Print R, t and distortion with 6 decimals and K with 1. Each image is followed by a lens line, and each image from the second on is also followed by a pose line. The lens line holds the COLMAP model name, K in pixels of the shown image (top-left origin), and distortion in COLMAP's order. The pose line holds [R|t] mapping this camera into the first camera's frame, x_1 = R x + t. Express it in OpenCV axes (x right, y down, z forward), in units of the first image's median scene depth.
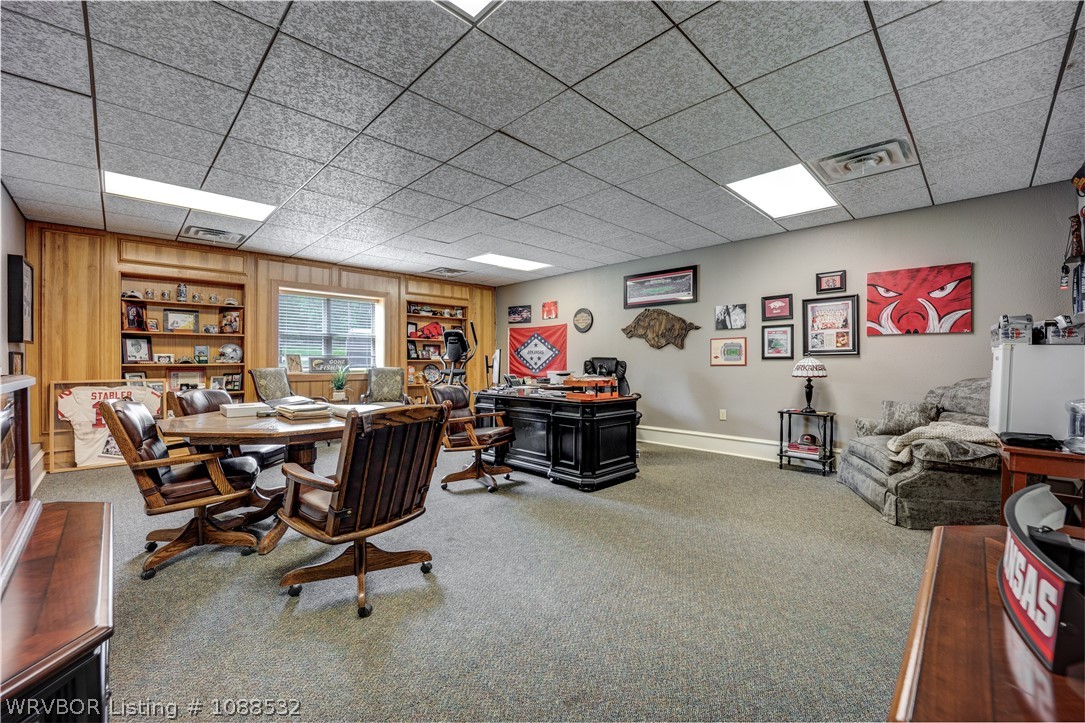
lens RADIAL K [[437.5, 0, 544.9], [0, 437.5, 366.5], [0, 0, 1]] dist [-0.014134, 0.000161]
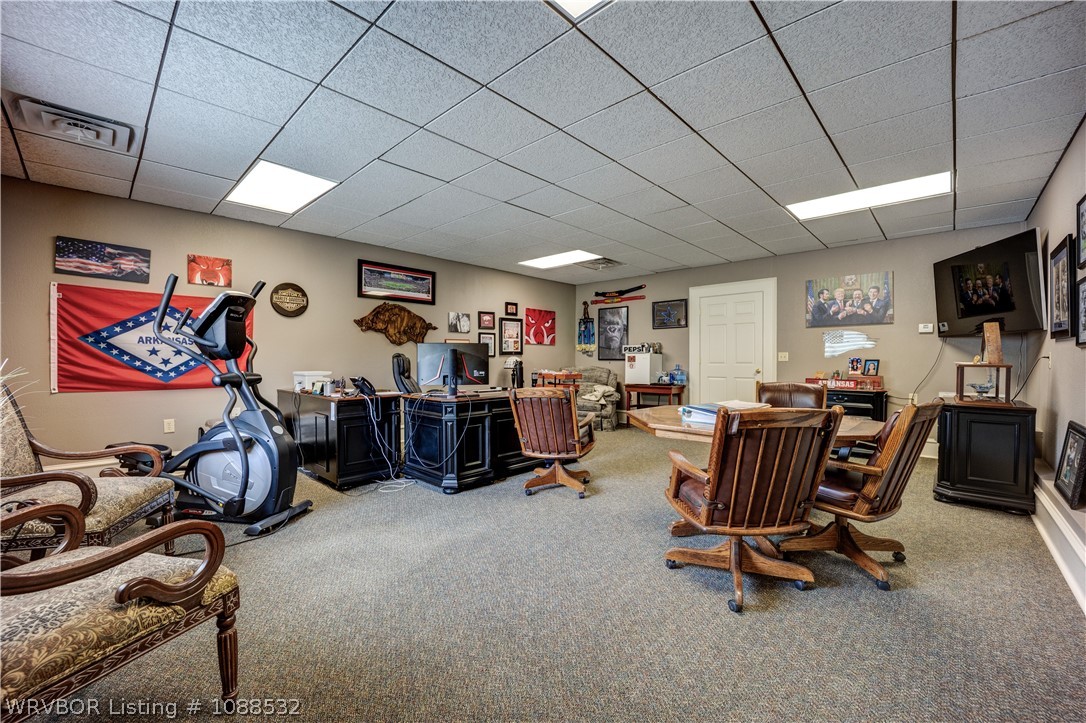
lens RADIAL K [[437.9, 0, 538.6], [0, 437.9, 360.2], [0, 0, 1]] dist [-0.014134, 0.000161]
pose [[-0.013886, 0.002370, 0.999901, -0.709106], [0.014371, 0.999894, -0.002170, -0.000871], [-0.999800, 0.014340, -0.013919, 0.689971]]
